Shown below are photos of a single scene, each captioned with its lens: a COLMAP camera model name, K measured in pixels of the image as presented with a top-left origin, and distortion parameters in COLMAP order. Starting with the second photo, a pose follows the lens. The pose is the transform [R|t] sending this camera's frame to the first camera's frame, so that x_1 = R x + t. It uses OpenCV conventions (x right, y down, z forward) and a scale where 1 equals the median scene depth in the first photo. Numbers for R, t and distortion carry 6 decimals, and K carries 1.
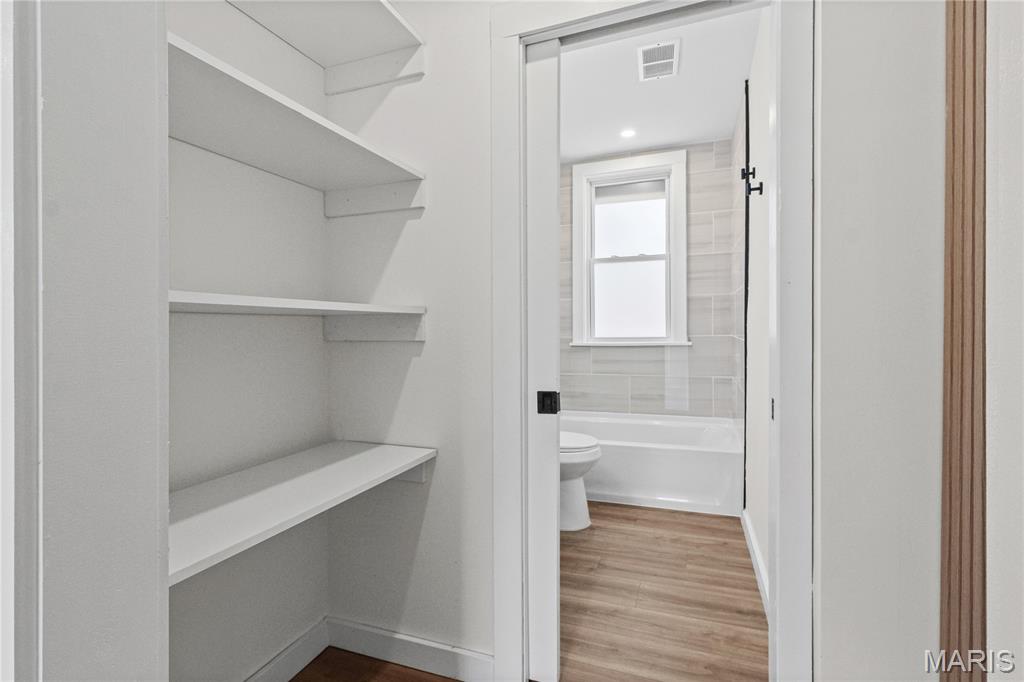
lens RADIAL K [[480.1, 0, 525.9], [0, 480.1, 341.7], [0, 0, 1]] dist [0.014430, -0.011786]
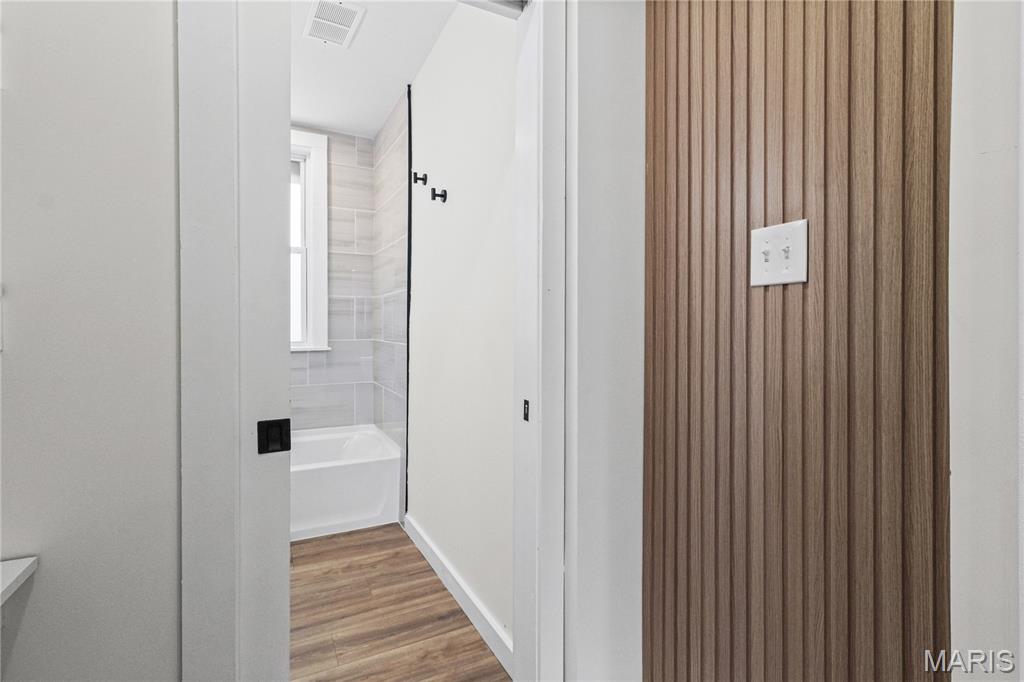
lens RADIAL K [[480.1, 0, 523.9], [0, 480.1, 345.9], [0, 0, 1]] dist [0.014430, -0.011786]
pose [[0.673659, -0.008136, 0.738997, -0.112593], [0.008787, 0.999957, 0.002999, -0.000598], [-0.738990, 0.004473, 0.673702, 0.134483]]
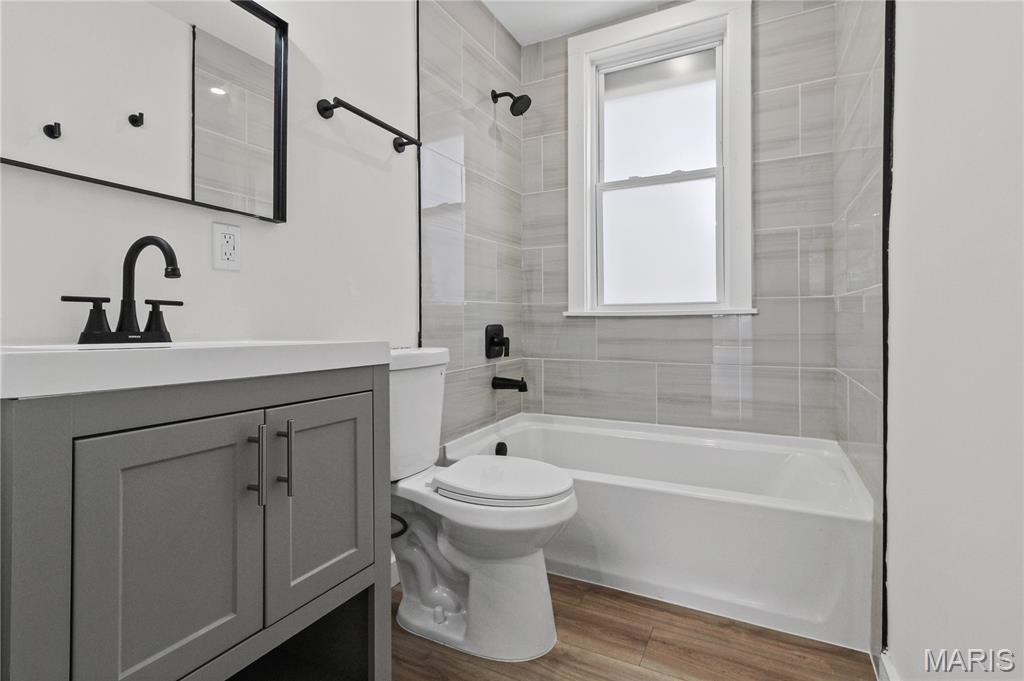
lens RADIAL K [[480.1, 0, 511.4], [0, 480.1, 321.3], [0, 0, 1]] dist [0.014430, -0.011786]
pose [[0.990040, 0.010178, -0.140418, 0.151983], [-0.014298, 0.999495, -0.028361, 0.047371], [0.140059, 0.030086, 0.989686, 0.454982]]
